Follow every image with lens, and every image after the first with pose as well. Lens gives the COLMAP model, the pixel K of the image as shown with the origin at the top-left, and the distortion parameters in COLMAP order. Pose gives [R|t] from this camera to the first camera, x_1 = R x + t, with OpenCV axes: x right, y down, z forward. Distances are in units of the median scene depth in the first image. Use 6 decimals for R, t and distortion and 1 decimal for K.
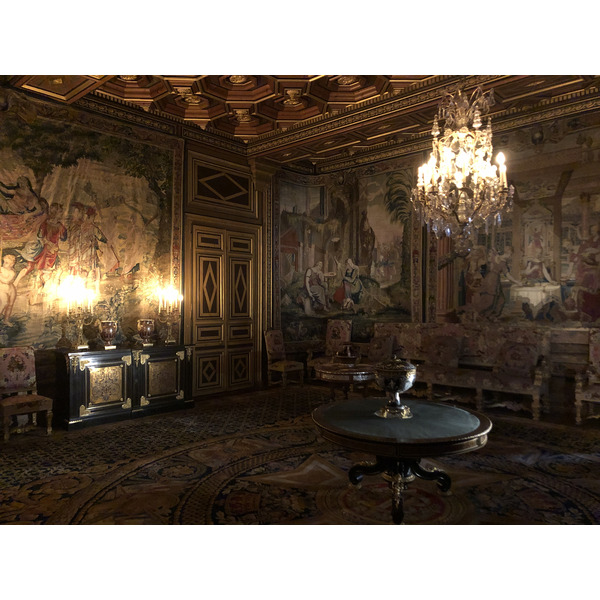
lens RADIAL K [[494.4, 0, 300.1], [0, 494.4, 301.6], [0, 0, 1]] dist [0.056340, -0.048988]
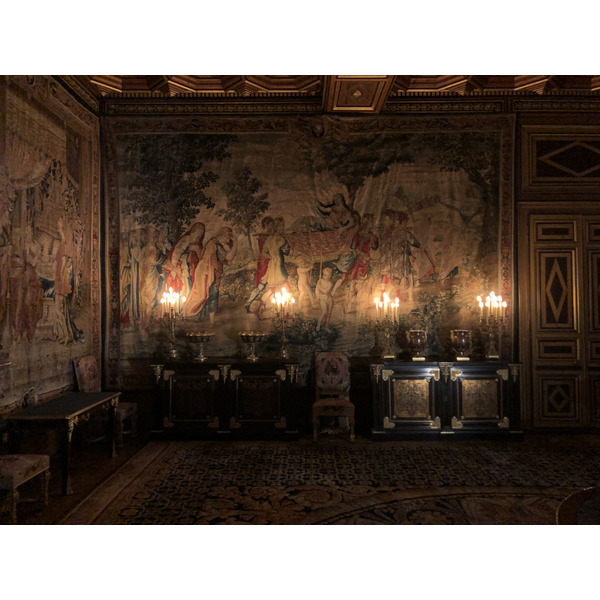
lens RADIAL K [[494.4, 0, 300.5], [0, 494.4, 298.9], [0, 0, 1]] dist [0.056340, -0.048988]
pose [[0.683419, -0.025238, -0.729590, 0.143725], [0.006663, 0.999576, -0.028336, 0.004908], [0.729996, 0.014504, 0.683298, 0.199426]]
